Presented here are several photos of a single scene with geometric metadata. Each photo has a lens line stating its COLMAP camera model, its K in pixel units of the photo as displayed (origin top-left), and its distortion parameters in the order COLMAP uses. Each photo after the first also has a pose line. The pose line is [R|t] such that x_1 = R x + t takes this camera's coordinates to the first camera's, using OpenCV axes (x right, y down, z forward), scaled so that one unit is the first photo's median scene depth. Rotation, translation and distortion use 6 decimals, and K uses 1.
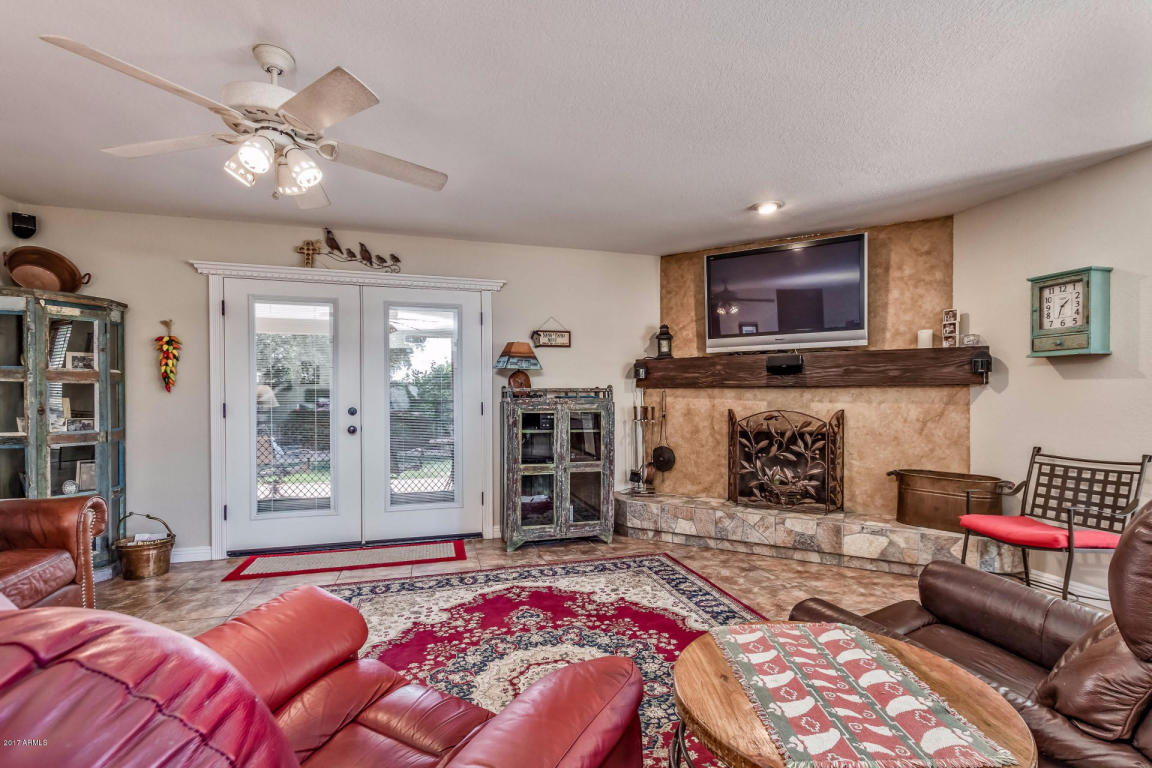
lens RADIAL K [[528.3, 0, 587.5], [0, 528.3, 402.8], [0, 0, 1]] dist [0.000929, -0.000113]
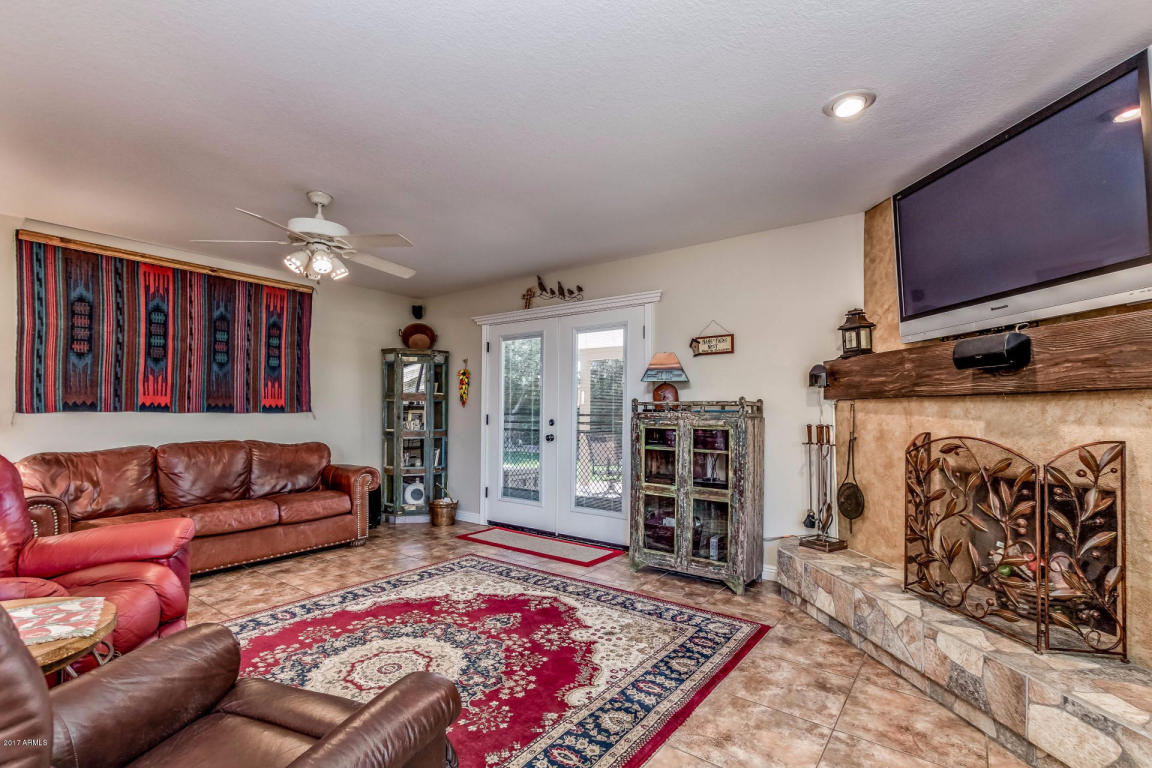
lens RADIAL K [[528.3, 0, 587.5], [0, 528.3, 402.8], [0, 0, 1]] dist [0.000929, -0.000113]
pose [[0.601753, -0.008209, -0.798640, 0.566862], [-0.015134, 0.999650, -0.021679, -0.003589], [0.798539, 0.025132, 0.601419, 0.344469]]
